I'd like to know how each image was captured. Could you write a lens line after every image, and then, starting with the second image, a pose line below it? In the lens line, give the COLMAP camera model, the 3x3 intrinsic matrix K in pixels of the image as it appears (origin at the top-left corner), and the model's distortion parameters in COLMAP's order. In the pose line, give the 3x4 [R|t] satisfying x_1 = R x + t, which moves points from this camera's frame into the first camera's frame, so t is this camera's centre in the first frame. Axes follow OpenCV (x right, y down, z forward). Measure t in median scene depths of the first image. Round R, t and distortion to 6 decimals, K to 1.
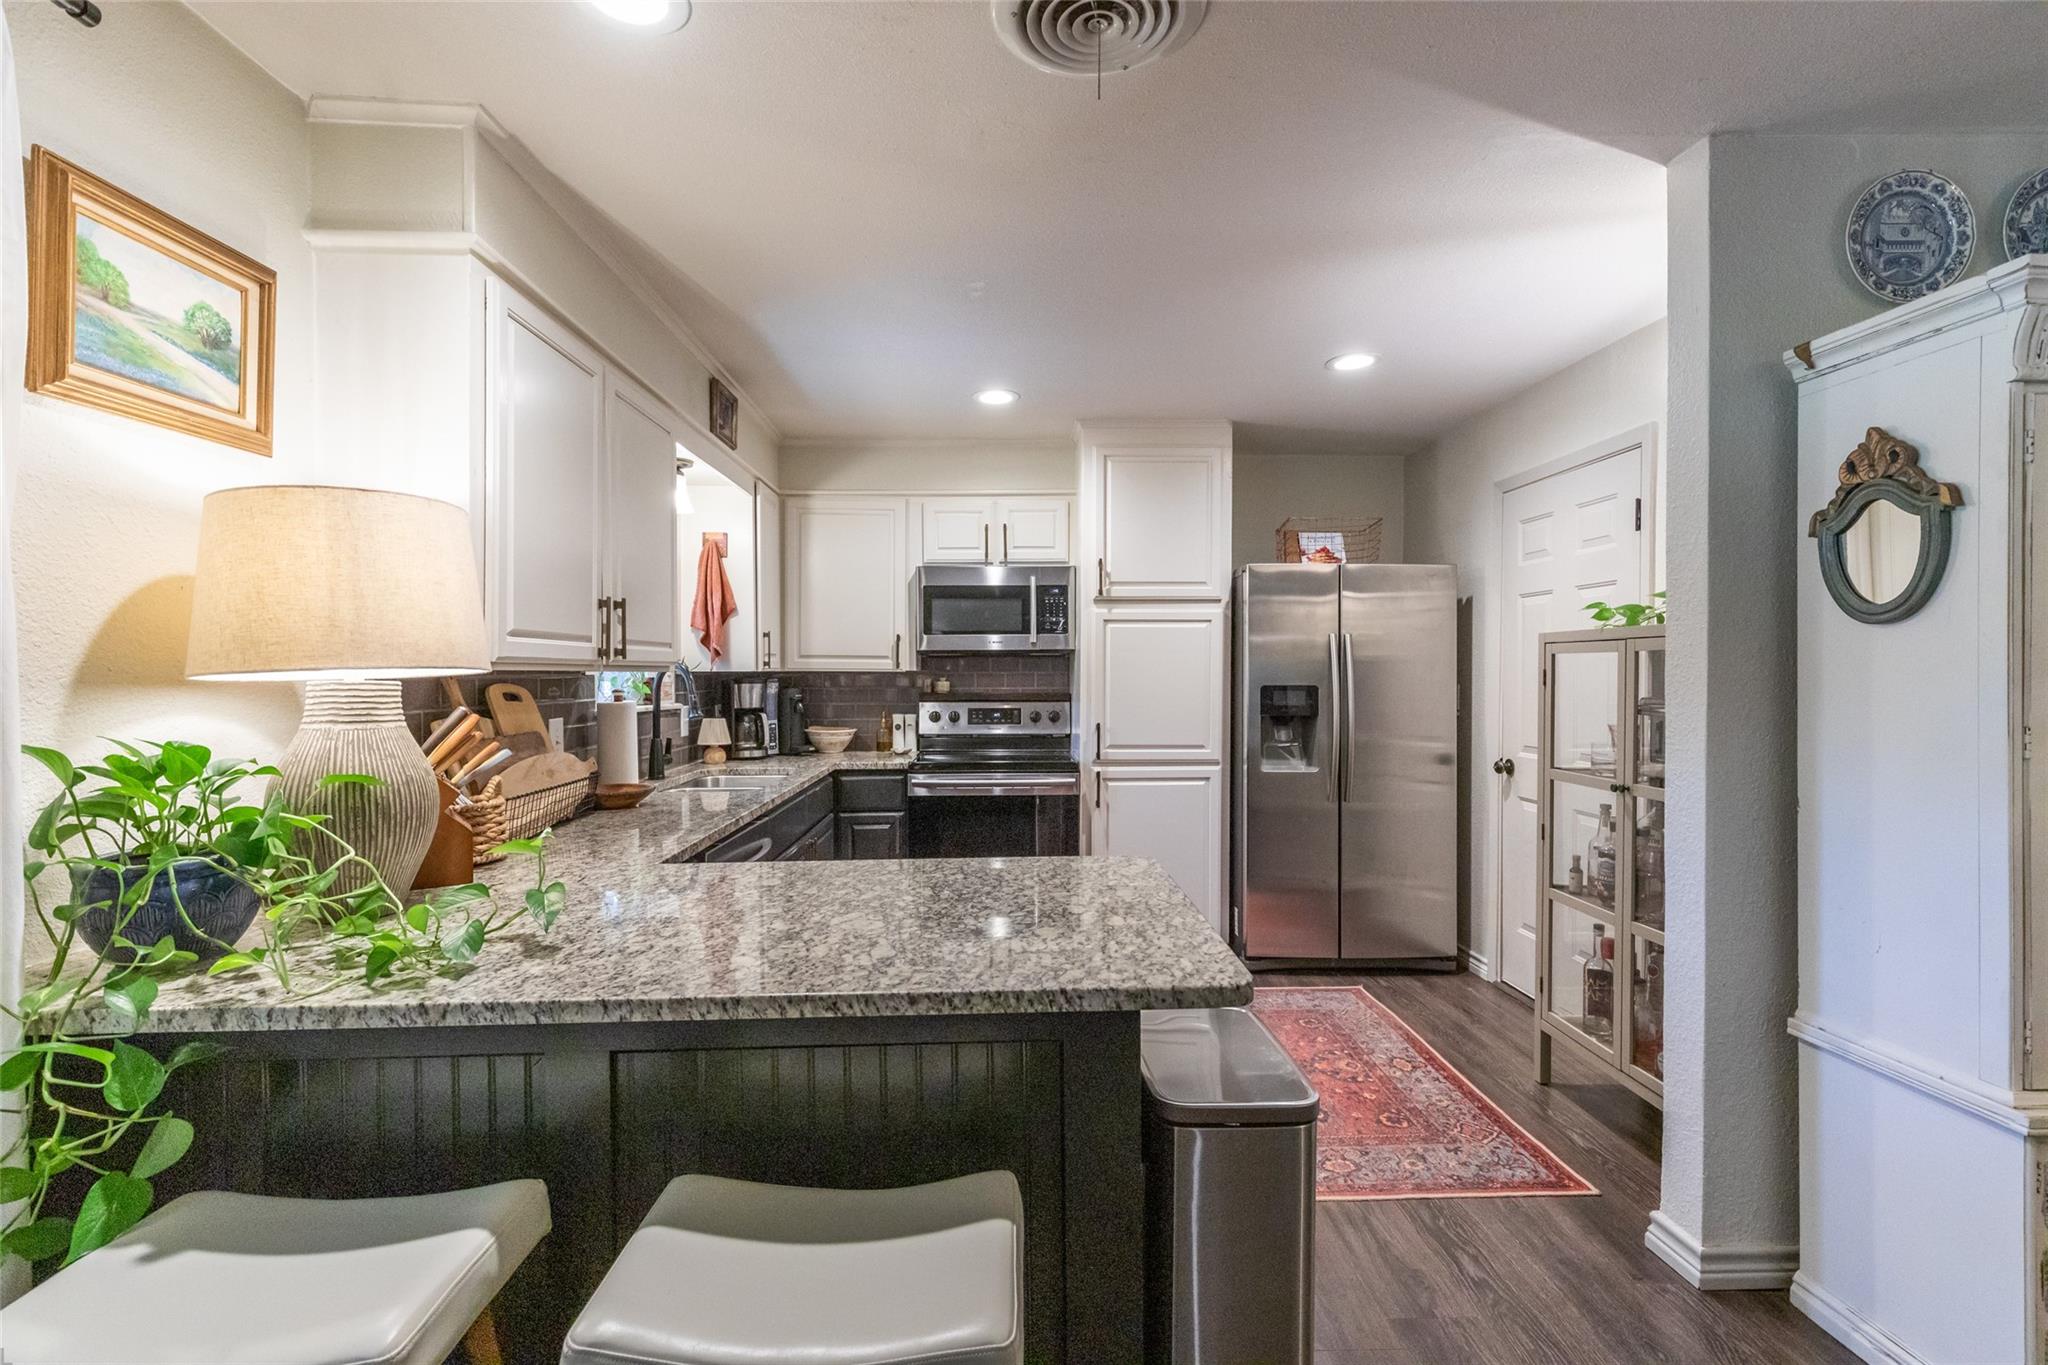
lens RADIAL K [[922.6, 0, 1009.6], [0, 922.6, 683.4], [0, 0, 1]] dist [0.001234, -0.000415]
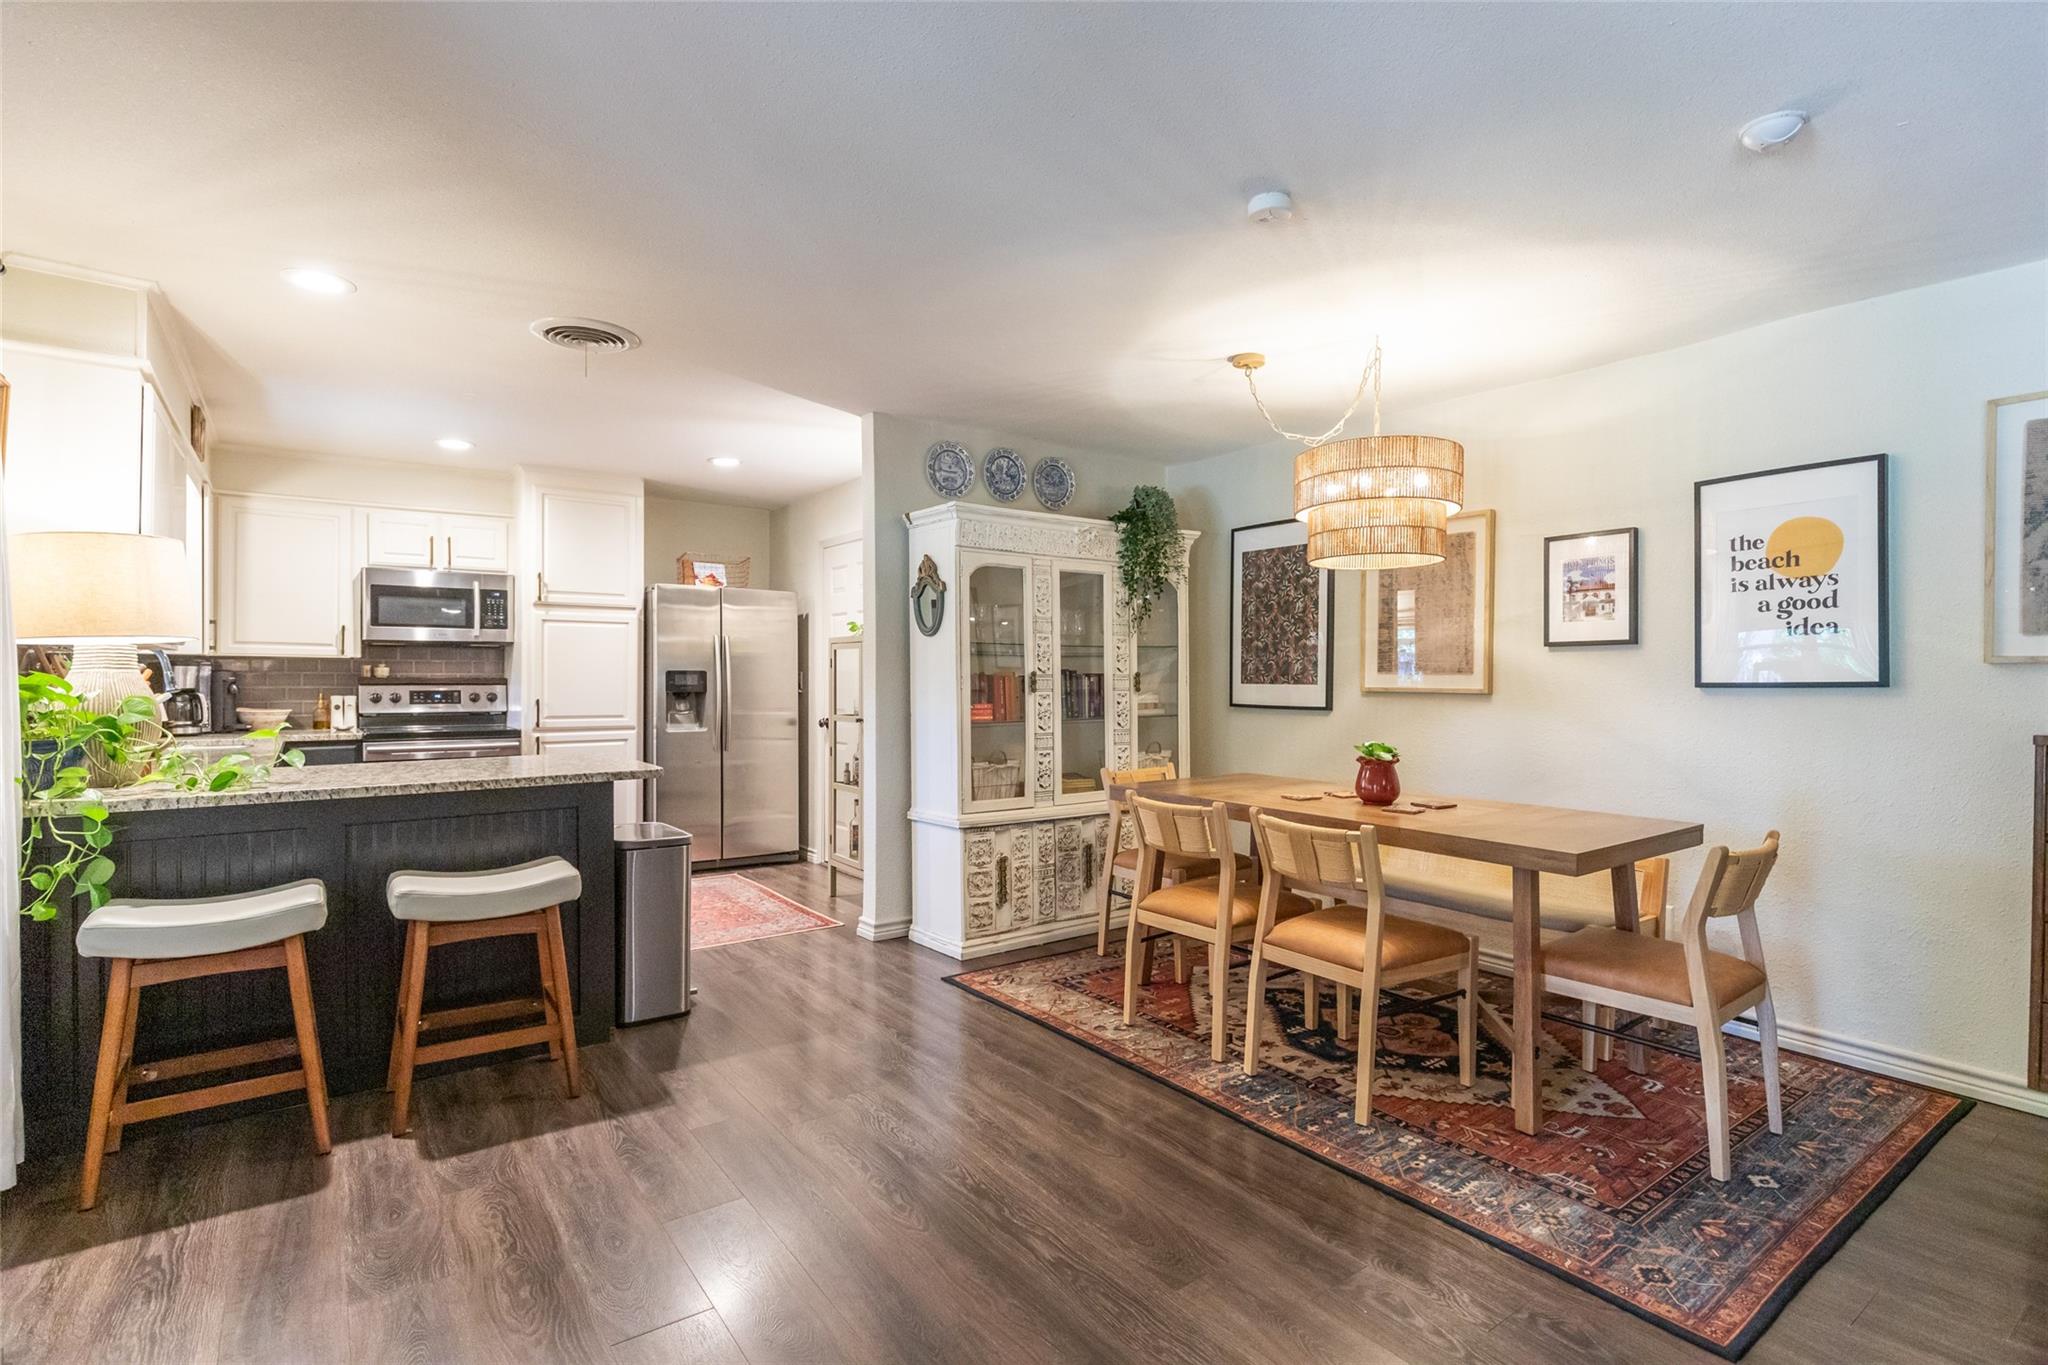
lens RADIAL K [[995.5, 0, 1013.0], [0, 995.5, 691.4], [0, 0, 1]] dist [0.002125, 0.000863]
pose [[0.824638, -0.003531, 0.565650, -0.145229], [0.002971, 0.999994, 0.001912, 0.031628], [-0.565653, 0.000104, 0.824643, -0.533010]]
